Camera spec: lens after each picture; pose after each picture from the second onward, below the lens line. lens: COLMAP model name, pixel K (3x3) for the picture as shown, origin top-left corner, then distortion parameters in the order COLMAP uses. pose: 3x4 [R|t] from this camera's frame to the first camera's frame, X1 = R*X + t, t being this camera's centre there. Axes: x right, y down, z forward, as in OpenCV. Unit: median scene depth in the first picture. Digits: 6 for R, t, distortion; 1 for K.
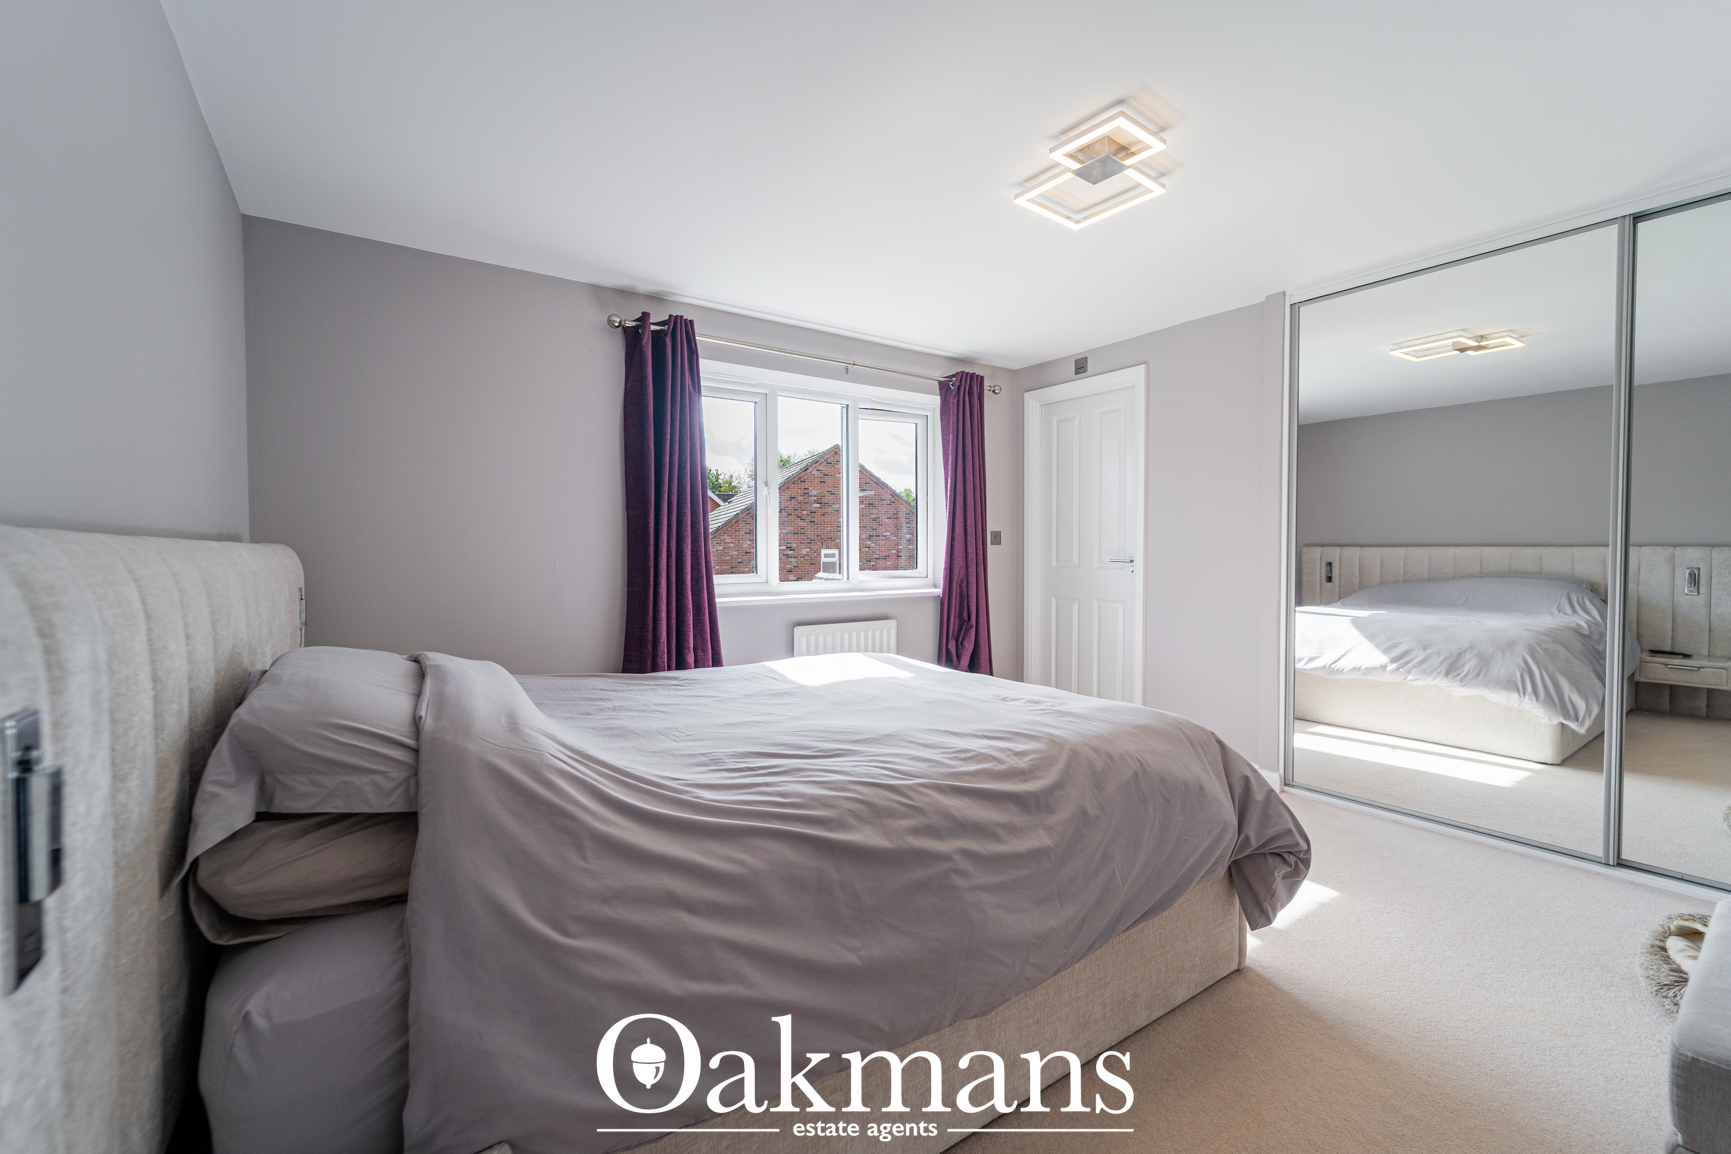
lens RADIAL K [[709.5, 0, 853.3], [0, 709.5, 567.8], [0, 0, 1]] dist [-0.002556, -0.000205]
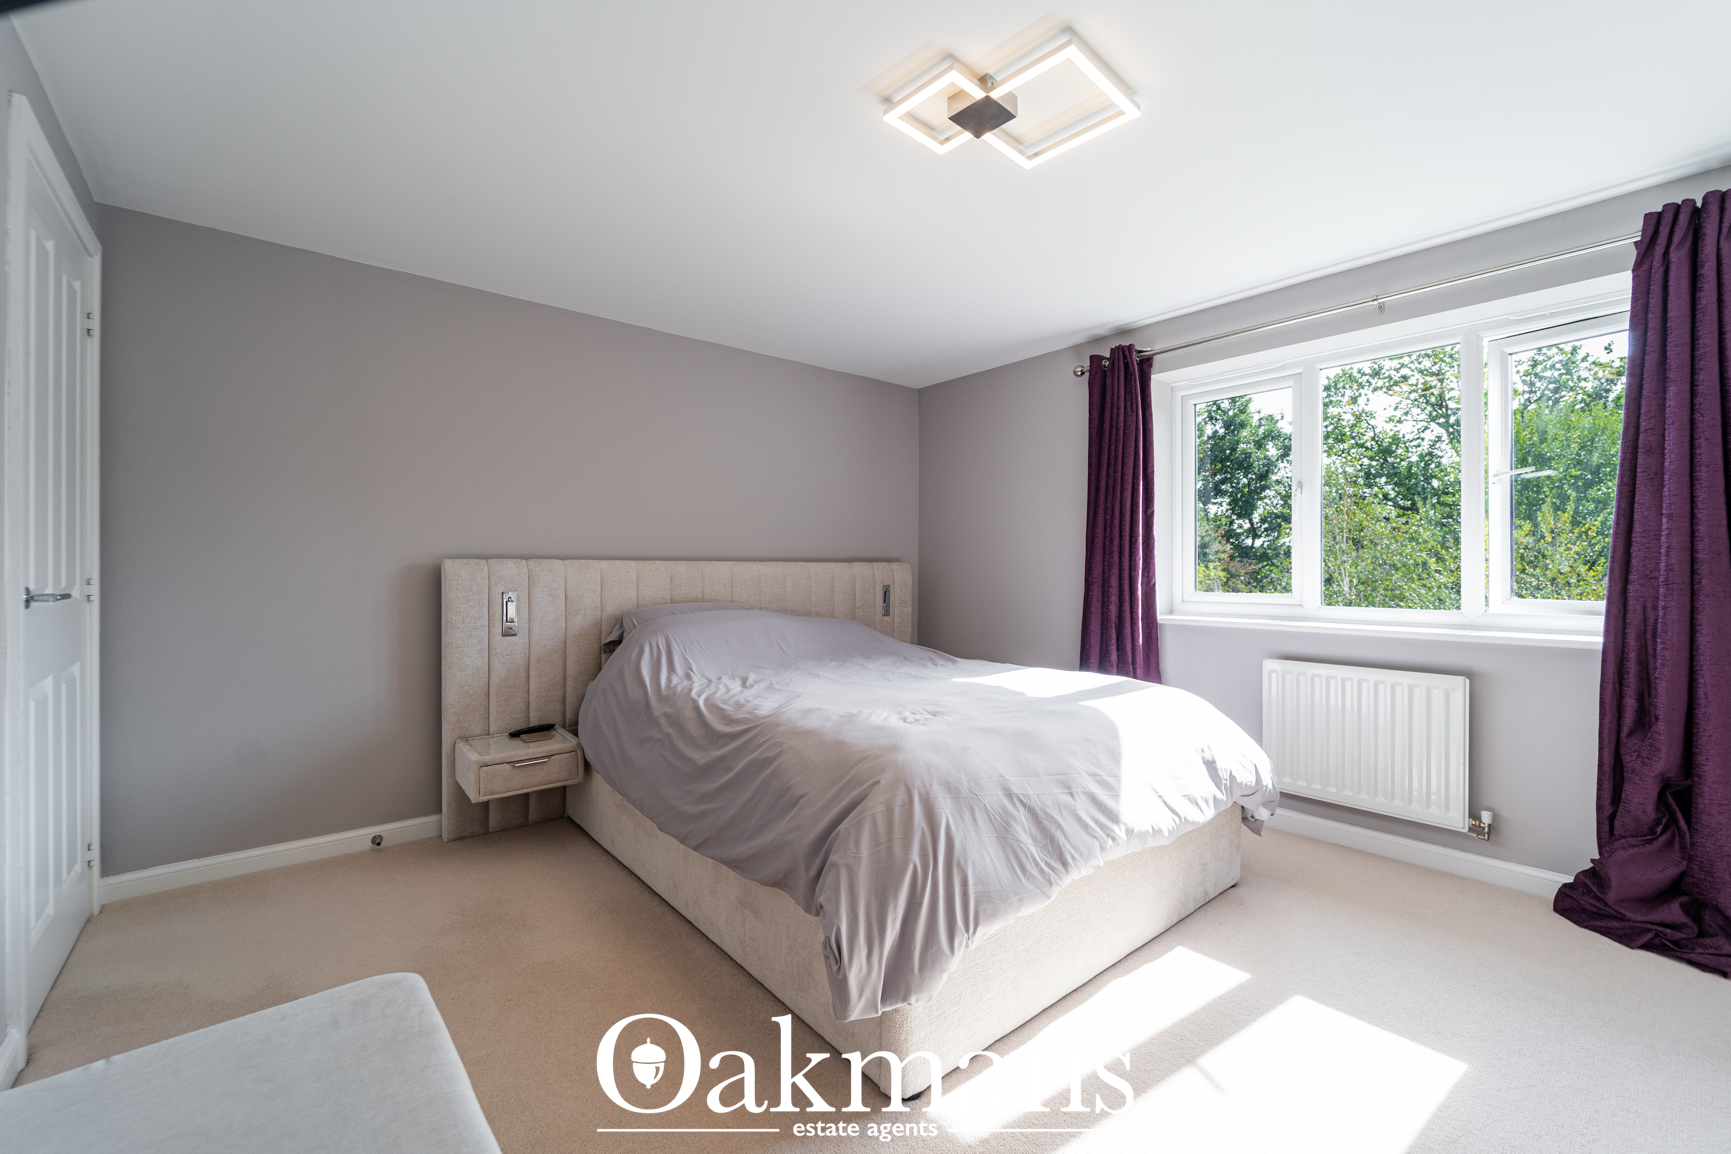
lens RADIAL K [[709.5, 0, 853.3], [0, 709.5, 567.8], [0, 0, 1]] dist [-0.002556, -0.000205]
pose [[0.068559, 0.003925, -0.997639, 0.885590], [-0.023847, 0.999713, 0.002294, -0.015399], [0.997362, 0.023633, 0.068633, 0.598509]]
